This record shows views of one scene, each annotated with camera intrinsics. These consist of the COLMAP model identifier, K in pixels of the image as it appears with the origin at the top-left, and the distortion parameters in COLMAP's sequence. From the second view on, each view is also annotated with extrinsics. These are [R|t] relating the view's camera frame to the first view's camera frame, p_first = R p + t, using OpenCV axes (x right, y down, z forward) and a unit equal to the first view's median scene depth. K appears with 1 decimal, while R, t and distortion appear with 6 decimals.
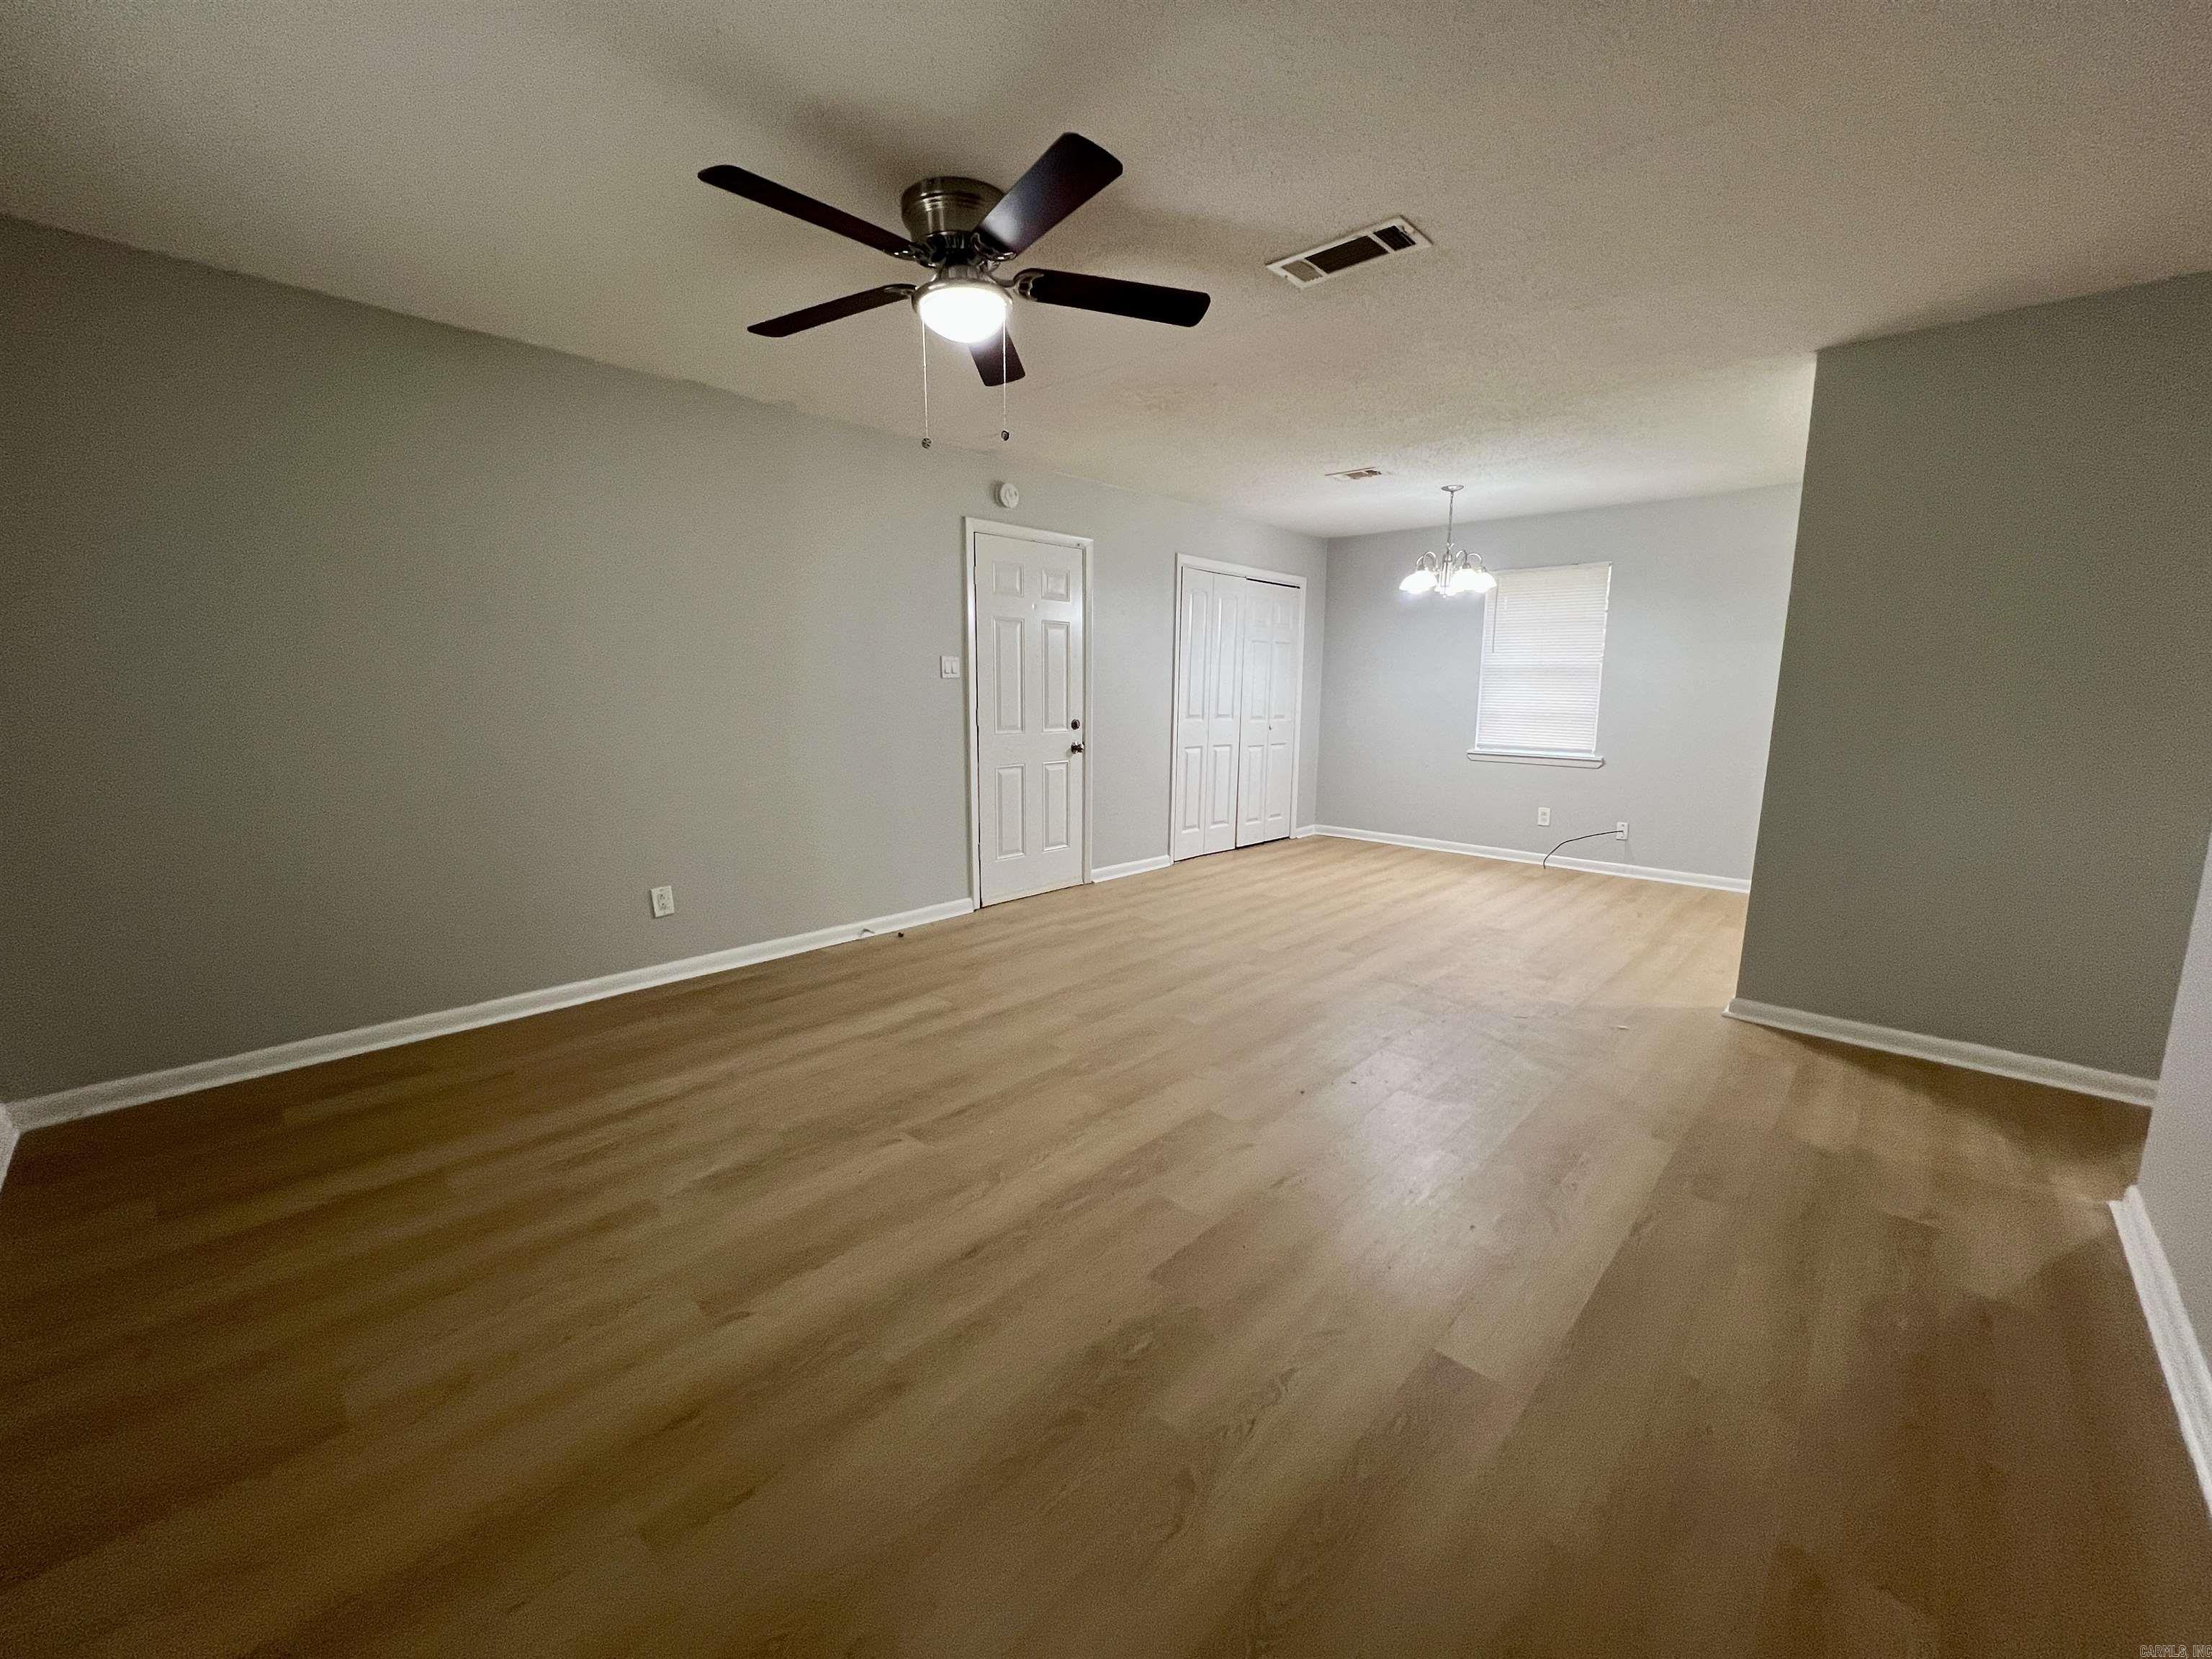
lens RADIAL K [[886.7, 0, 1100.5], [0, 886.7, 825.6], [0, 0, 1]] dist [0.005859, 0.000090]
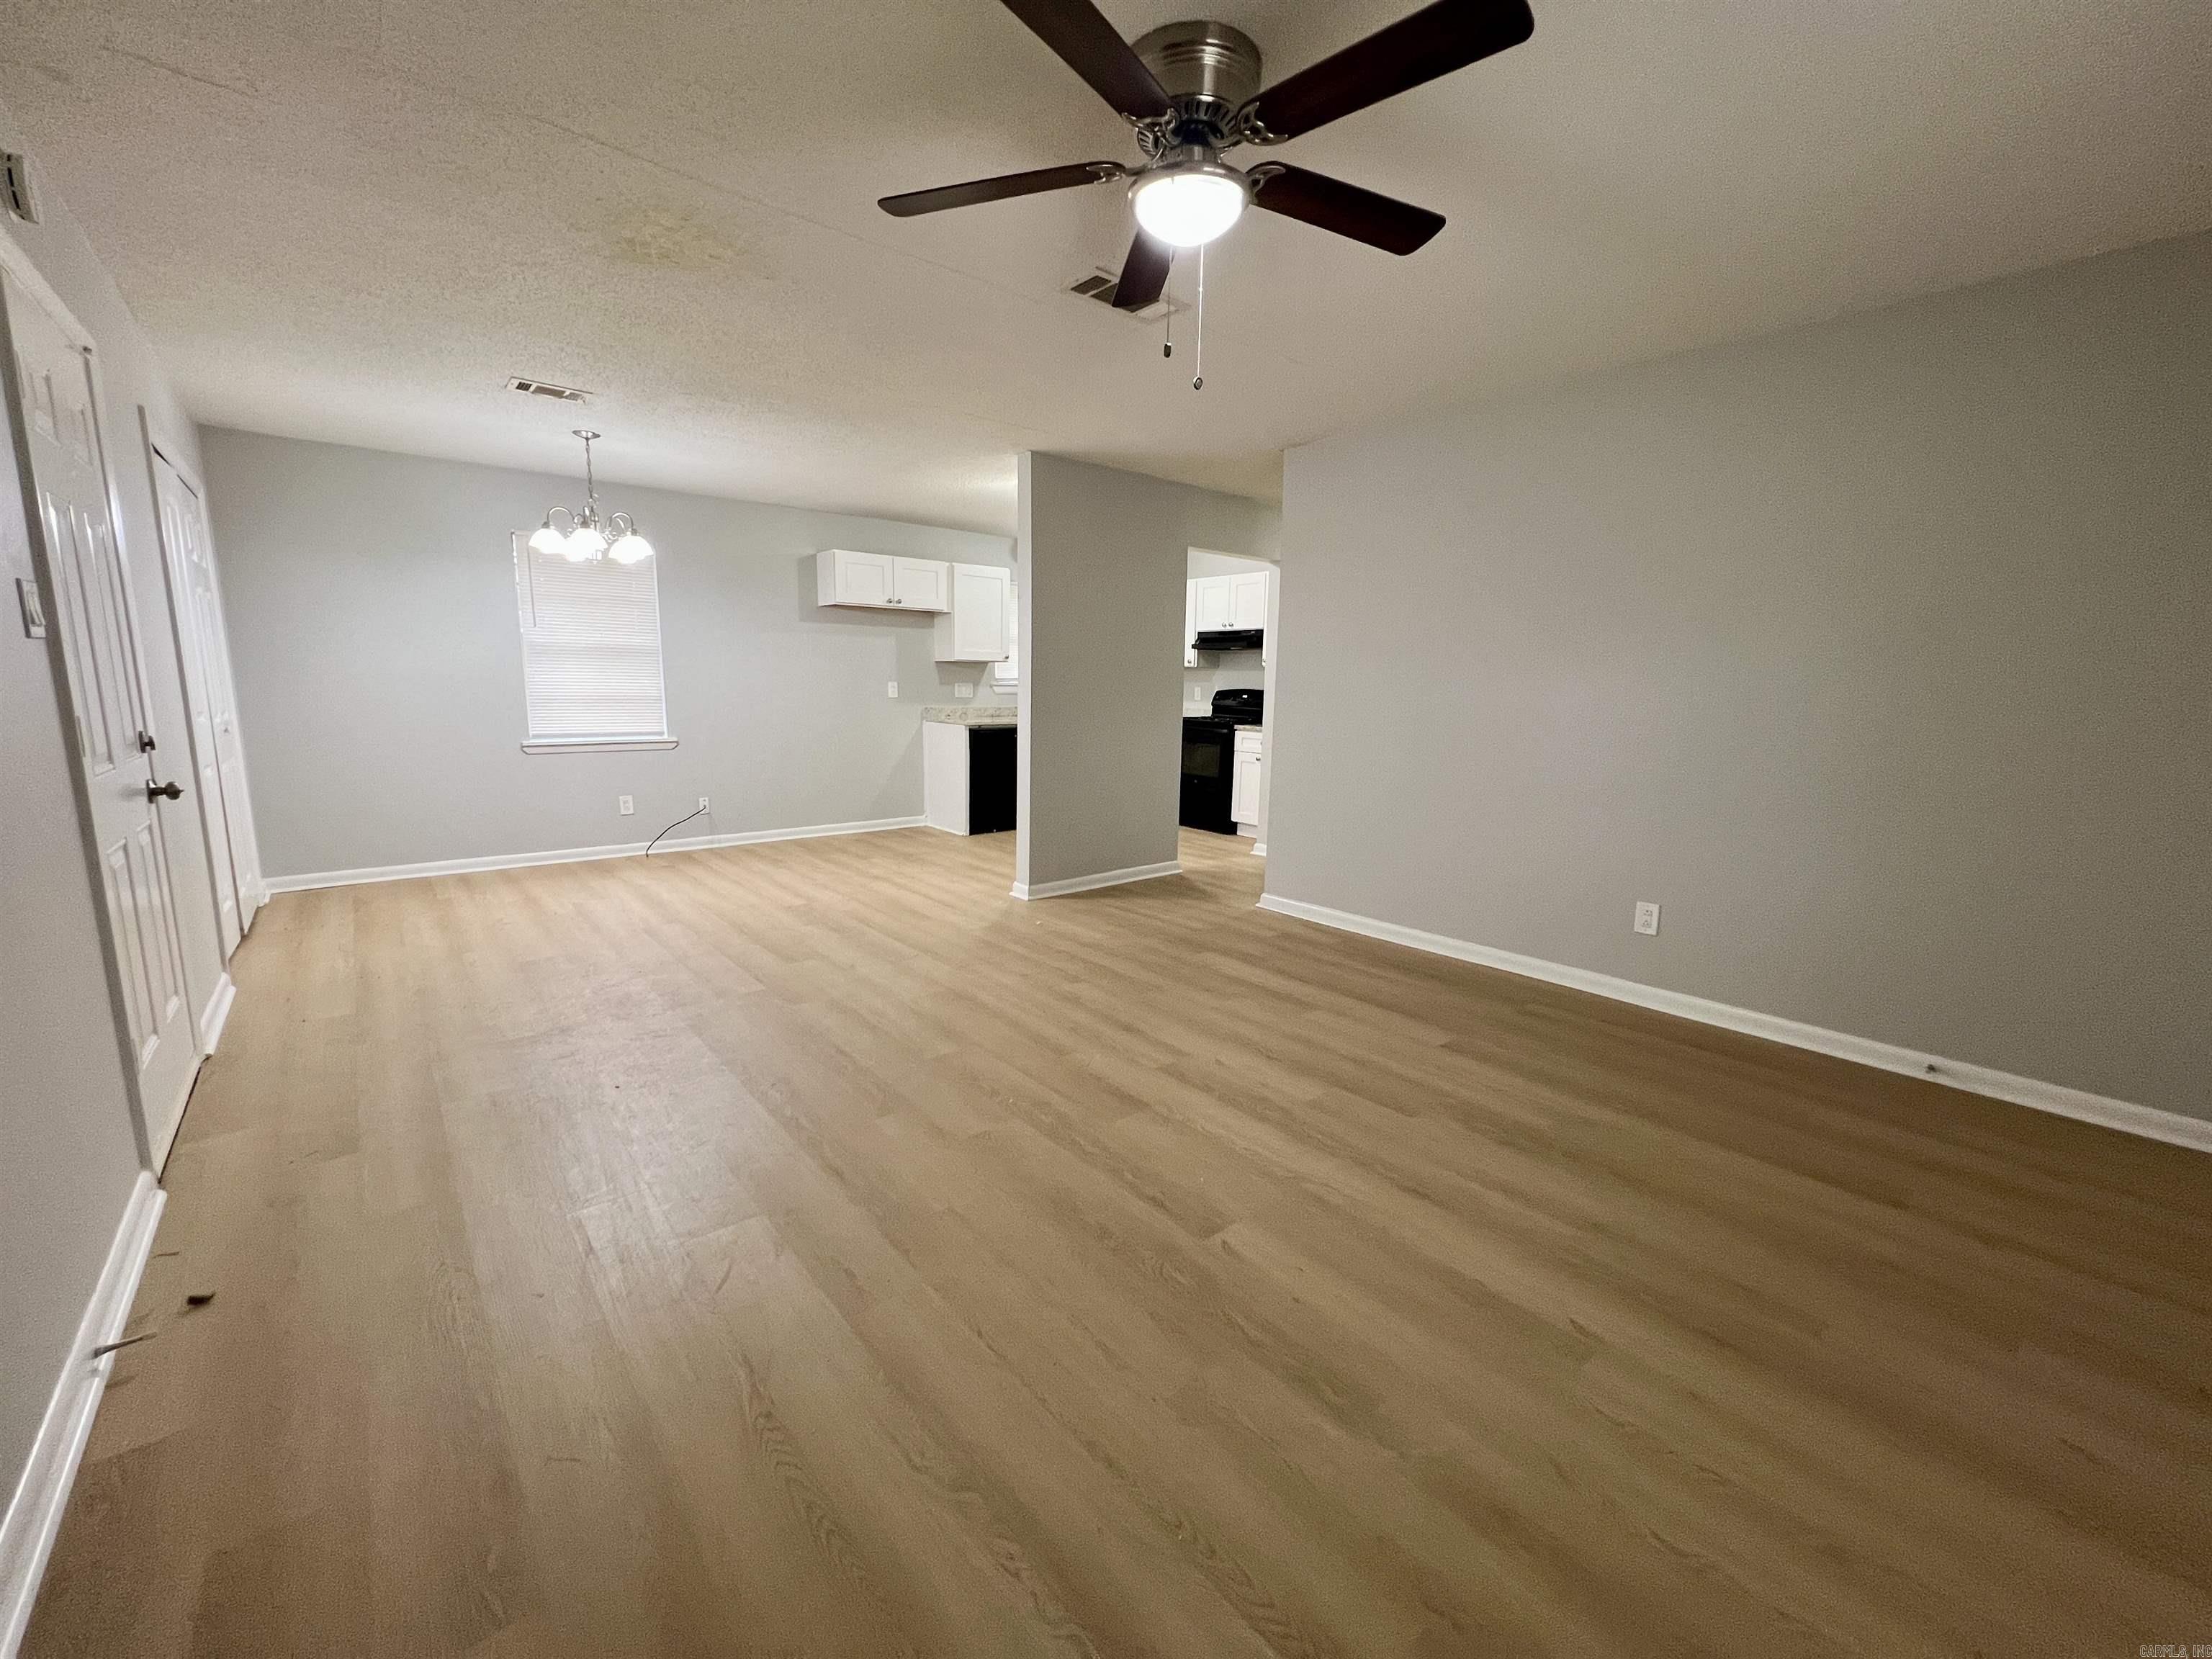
lens RADIAL K [[883.5, 0, 1098.9], [0, 883.5, 829.7], [0, 0, 1]] dist [0.002146, -0.000047]
pose [[0.109139, -0.171828, 0.979063, -0.760870], [0.142032, 0.977536, 0.155727, -0.120783], [-0.983827, 0.122063, 0.131092, 0.763435]]
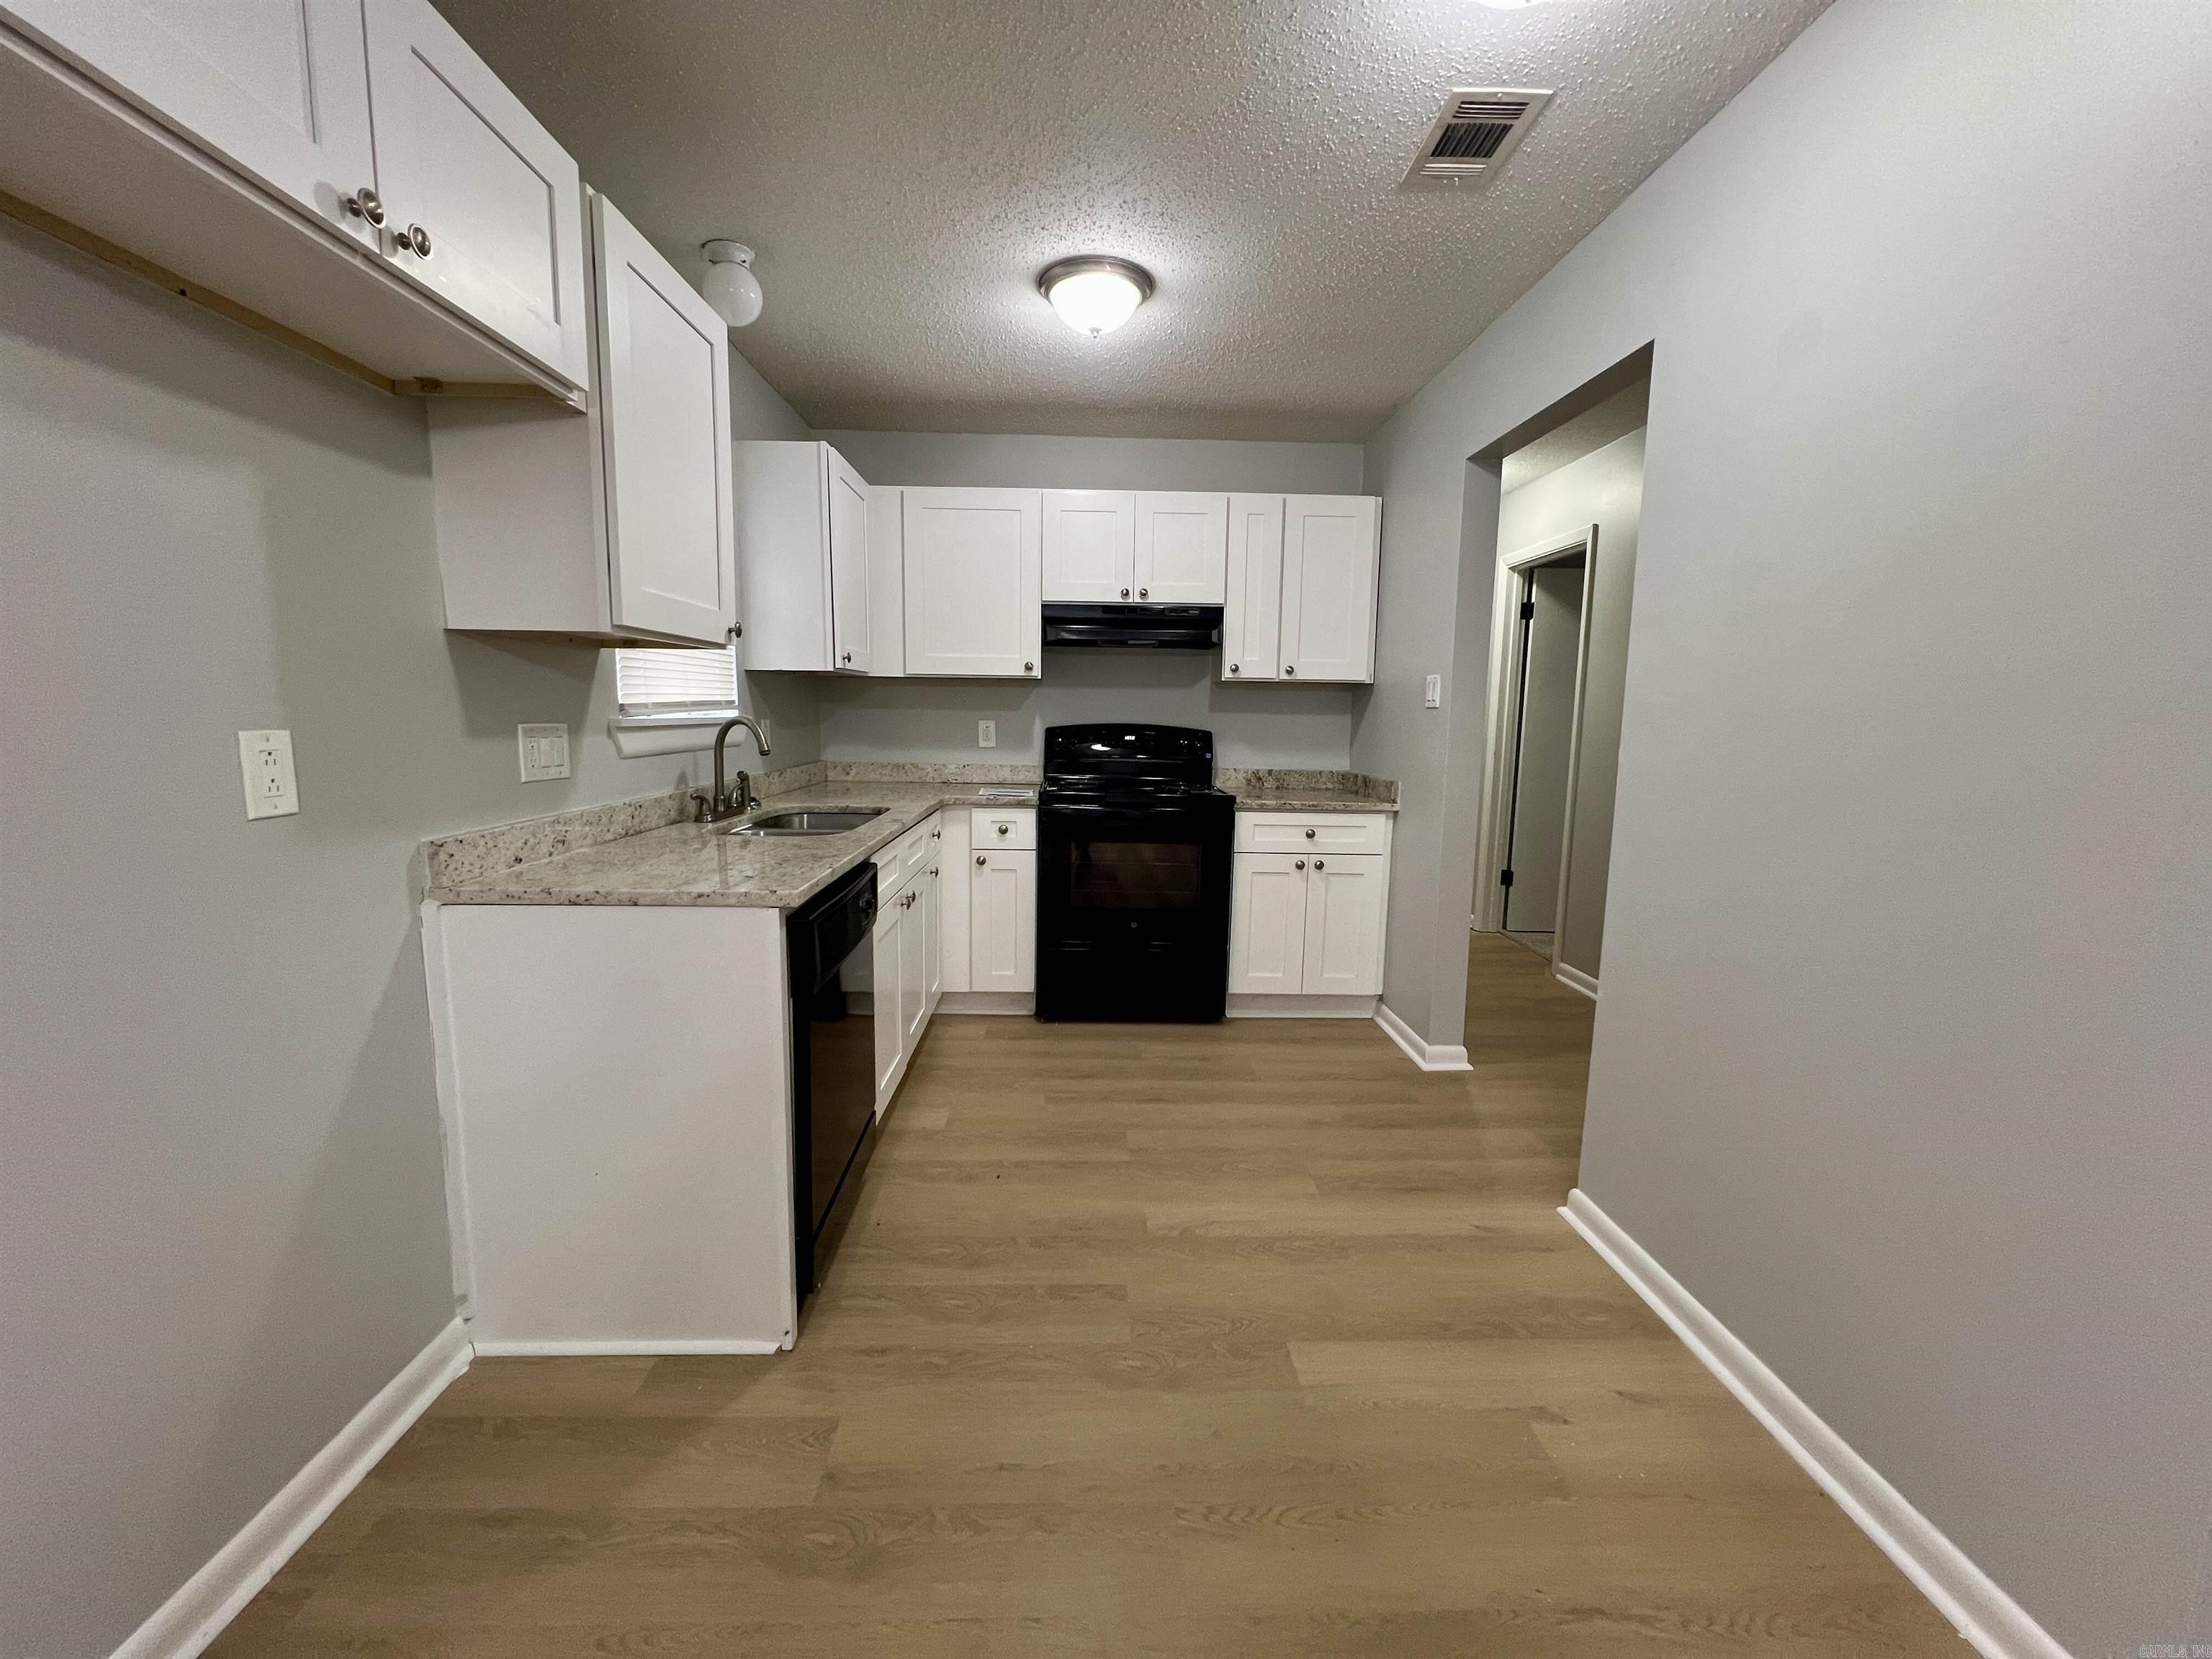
lens RADIAL K [[886.7, 0, 1100.5], [0, 886.7, 825.6], [0, 0, 1]] dist [0.005859, 0.000090]
pose [[-0.704498, -0.105555, 0.701812, 0.906164], [0.098131, 0.964891, 0.243631, -0.232853], [-0.702889, 0.240507, -0.669406, 1.549569]]
